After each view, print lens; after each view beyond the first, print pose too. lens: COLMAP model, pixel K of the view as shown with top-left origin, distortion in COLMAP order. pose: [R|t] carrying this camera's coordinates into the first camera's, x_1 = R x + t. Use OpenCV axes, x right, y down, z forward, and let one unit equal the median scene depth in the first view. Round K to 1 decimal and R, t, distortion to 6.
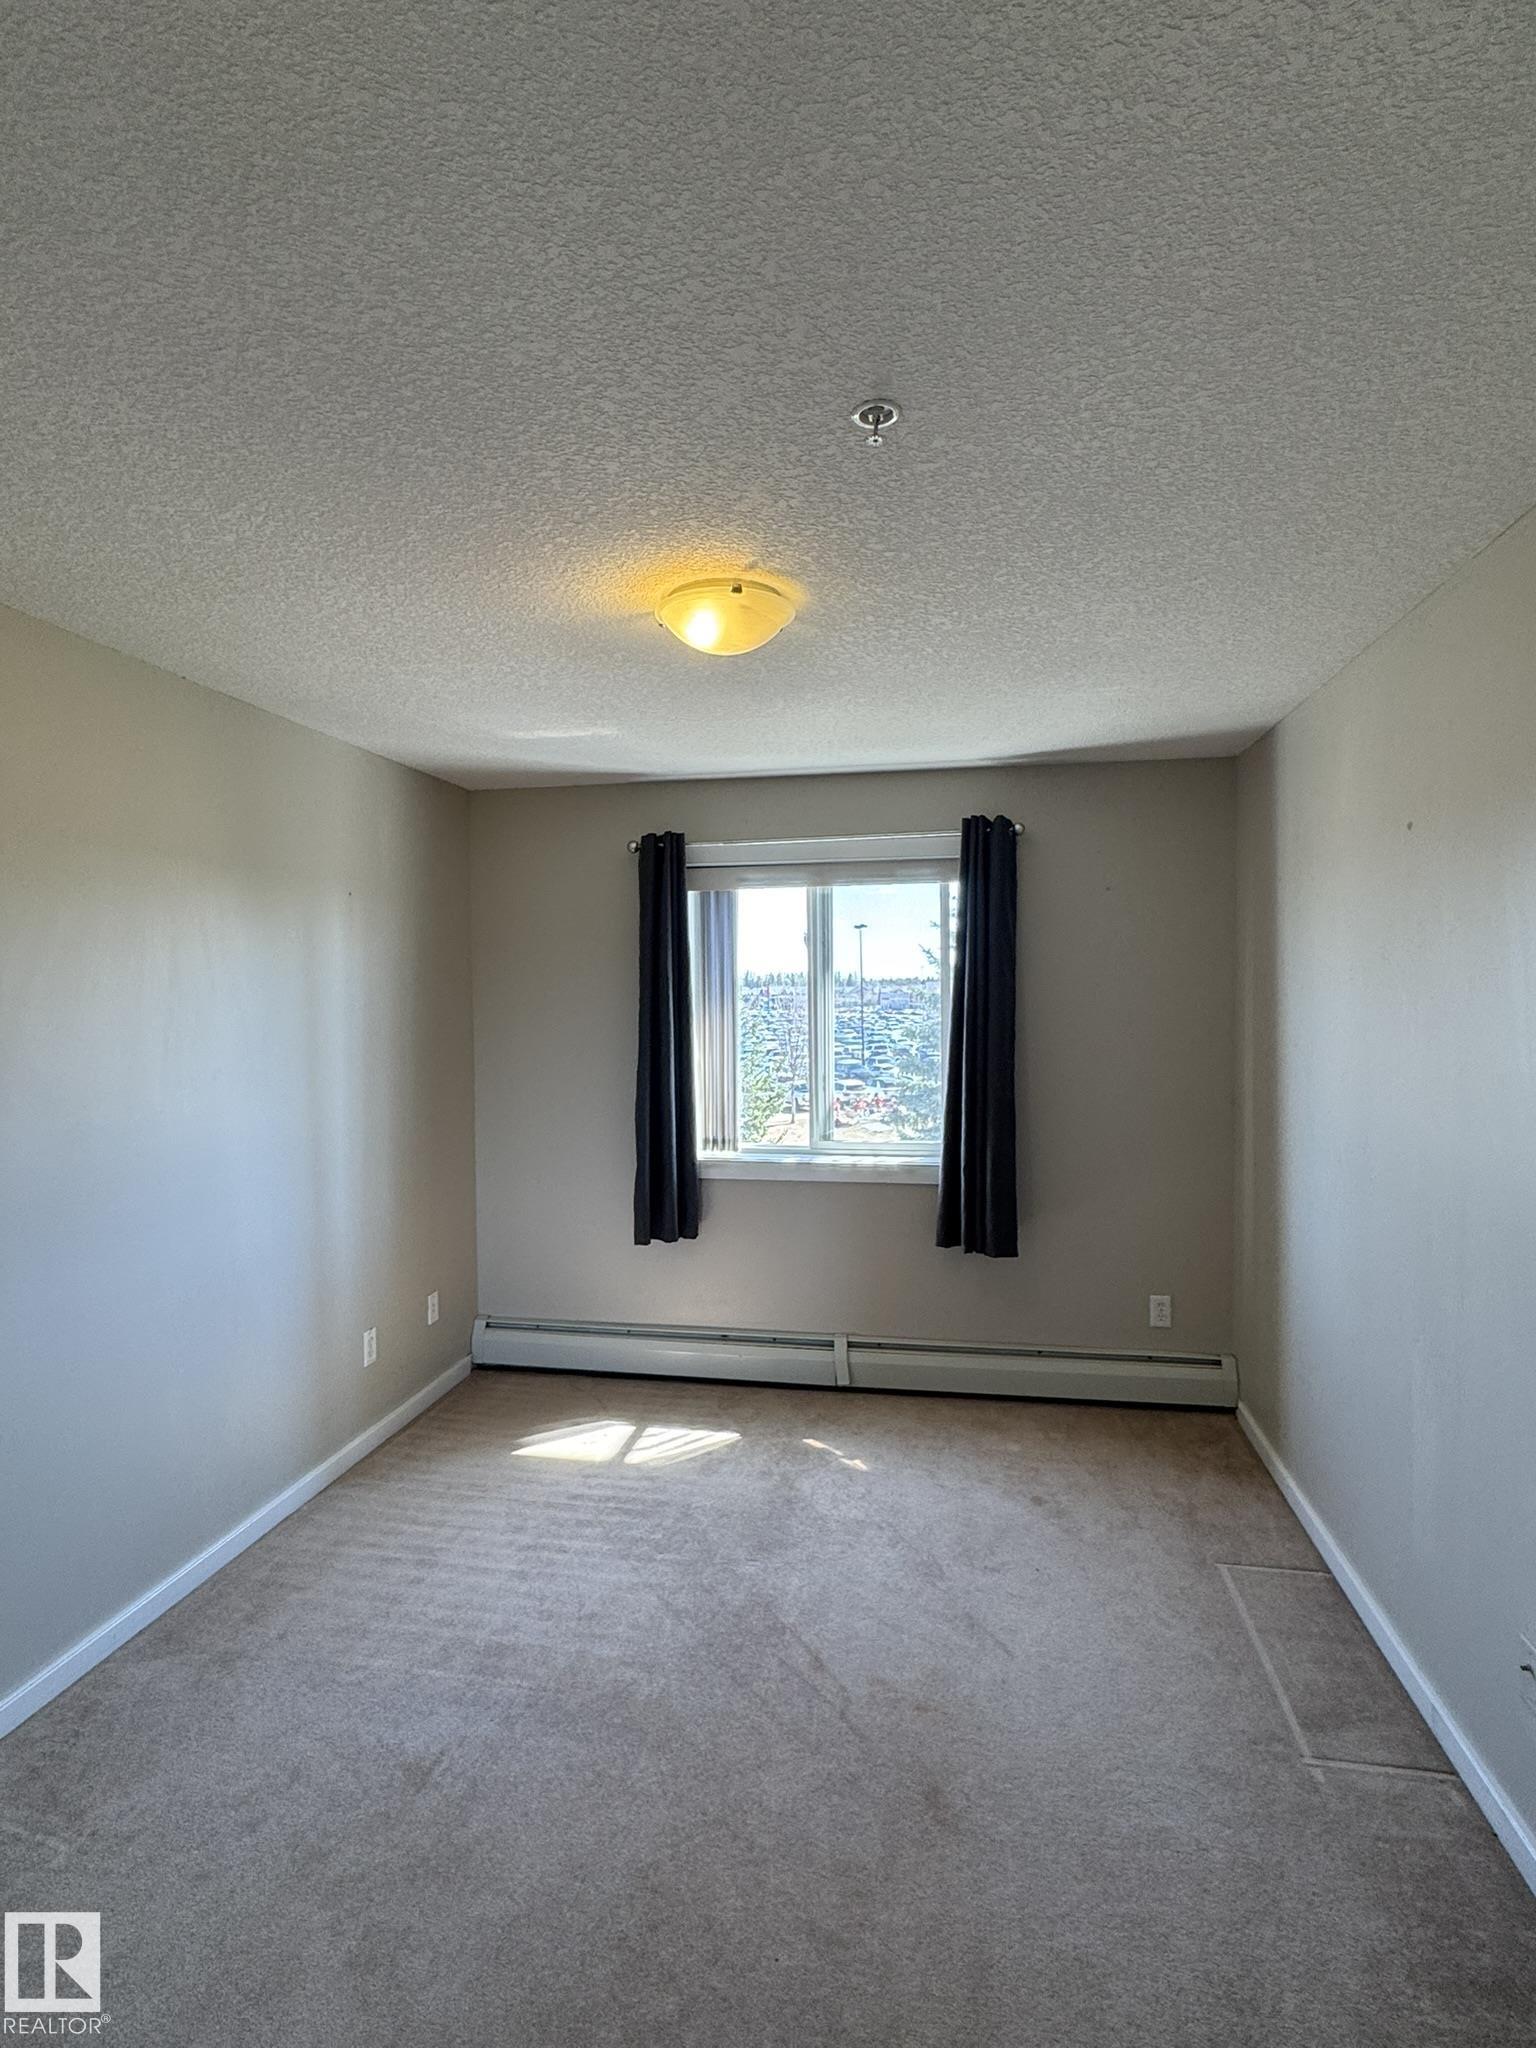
lens RADIAL K [[1063.2, 0, 770.9], [0, 1063.2, 1027.7], [0, 0, 1]] dist [0.003208, -0.001513]
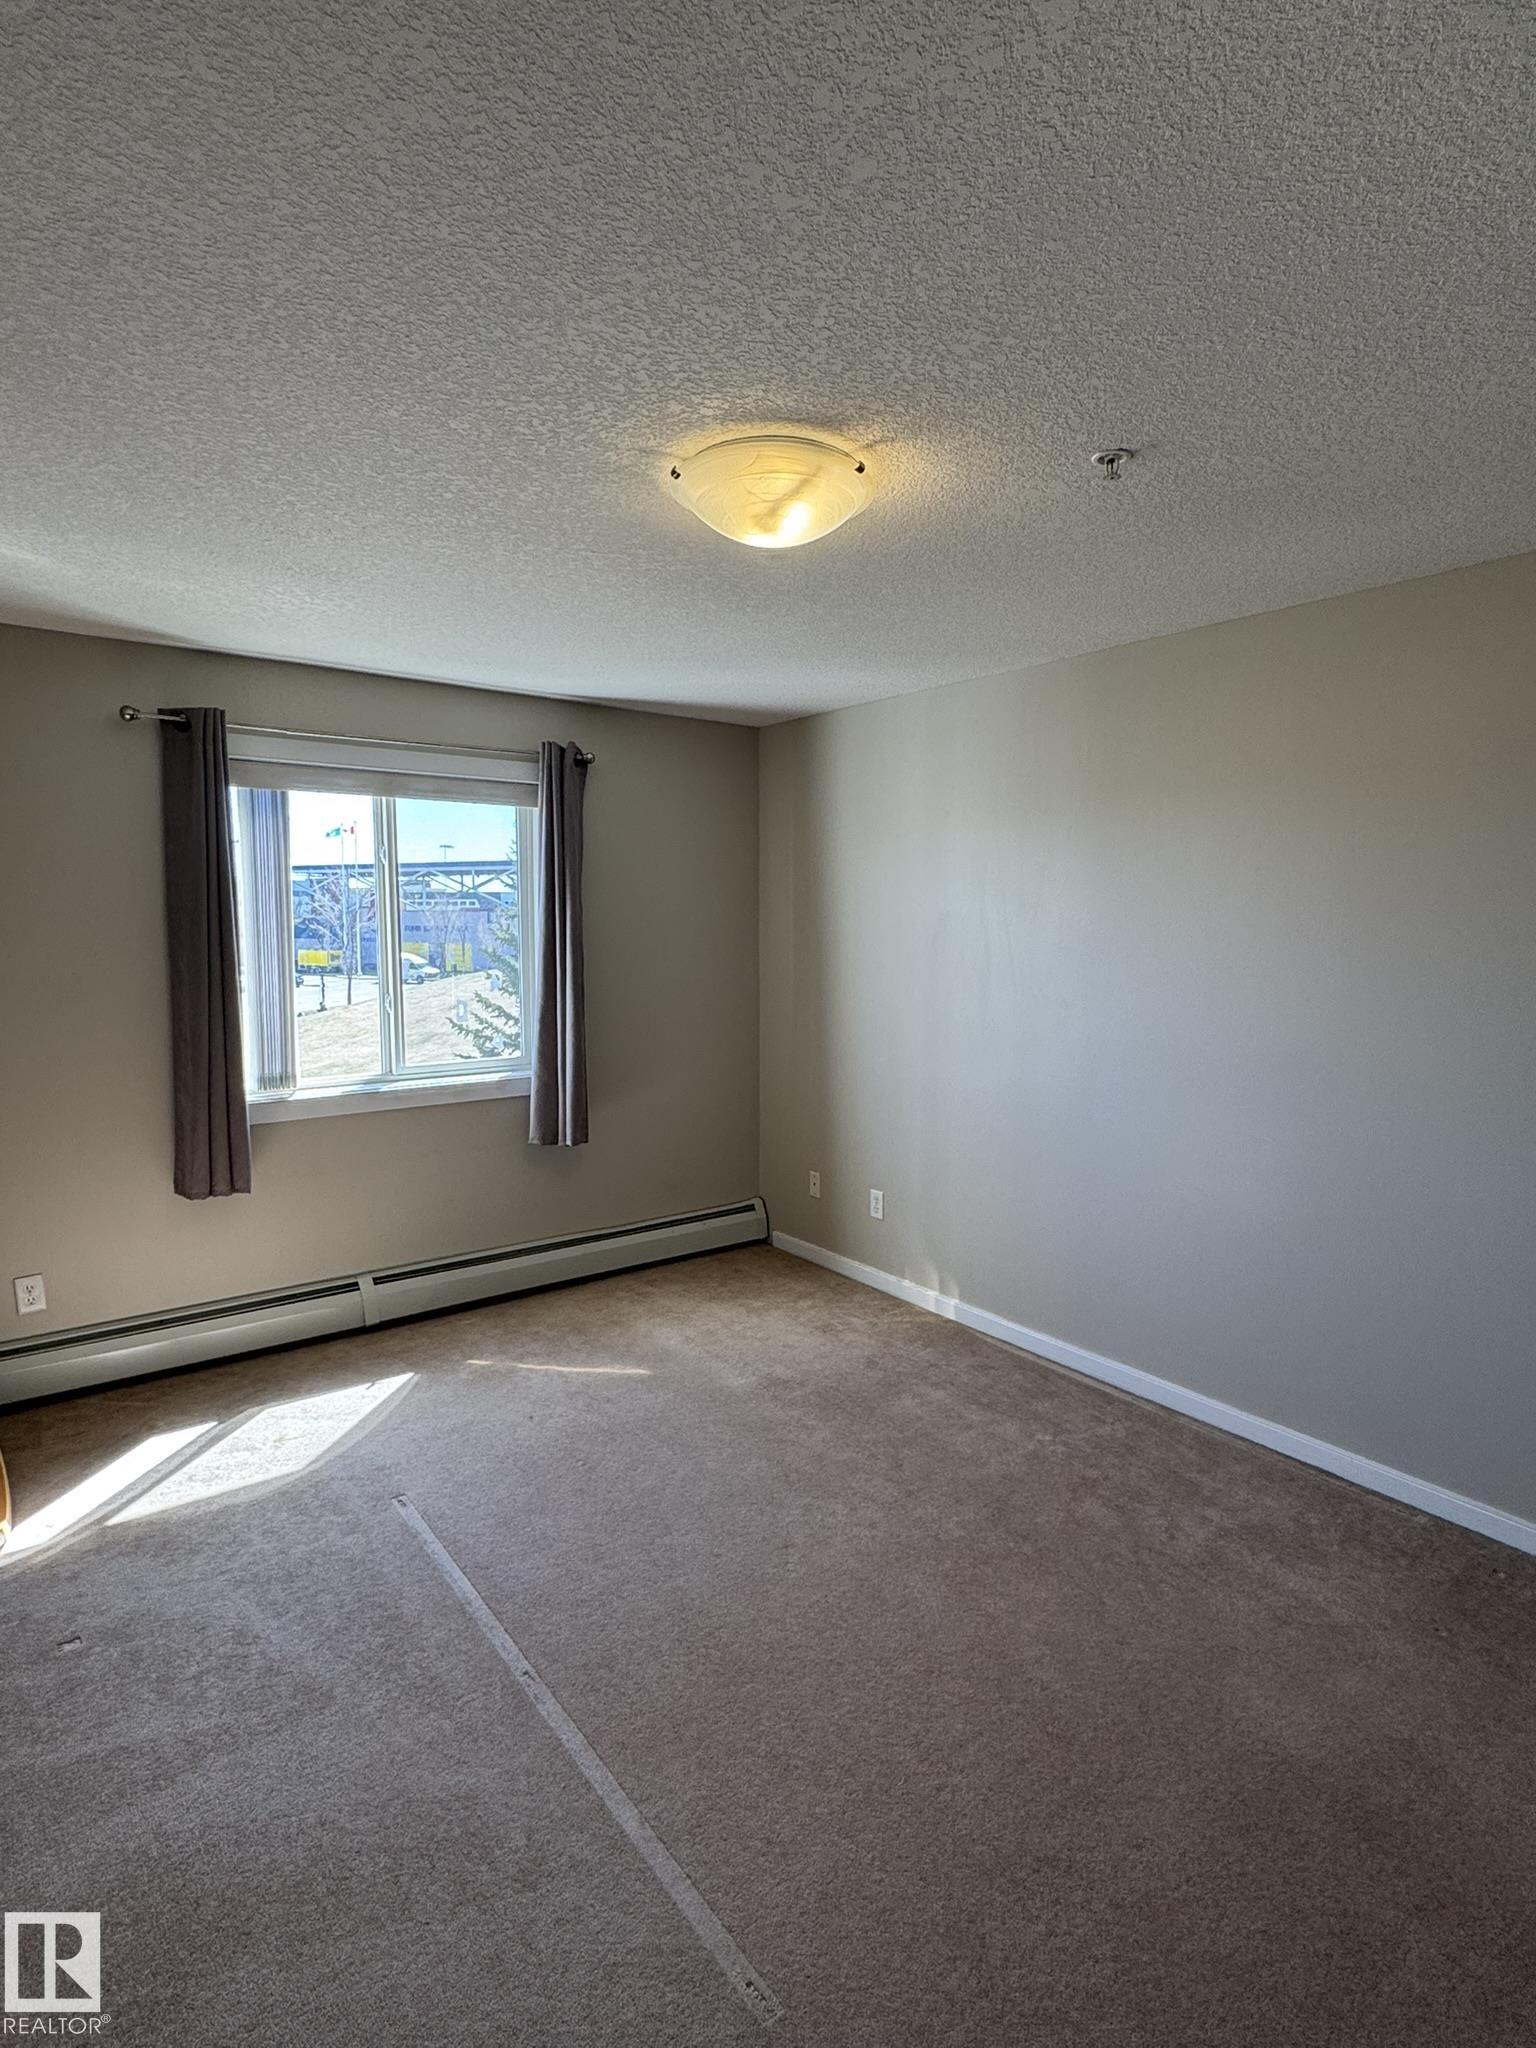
lens RADIAL K [[1063.2, 0, 771.3], [0, 1063.2, 1024.4], [0, 0, 1]] dist [0.003208, -0.001513]
pose [[0.653052, -0.051872, 0.755534, -0.966947], [0.028037, 0.998624, 0.044328, 0.076100], [-0.756794, -0.007765, 0.653608, 0.268919]]
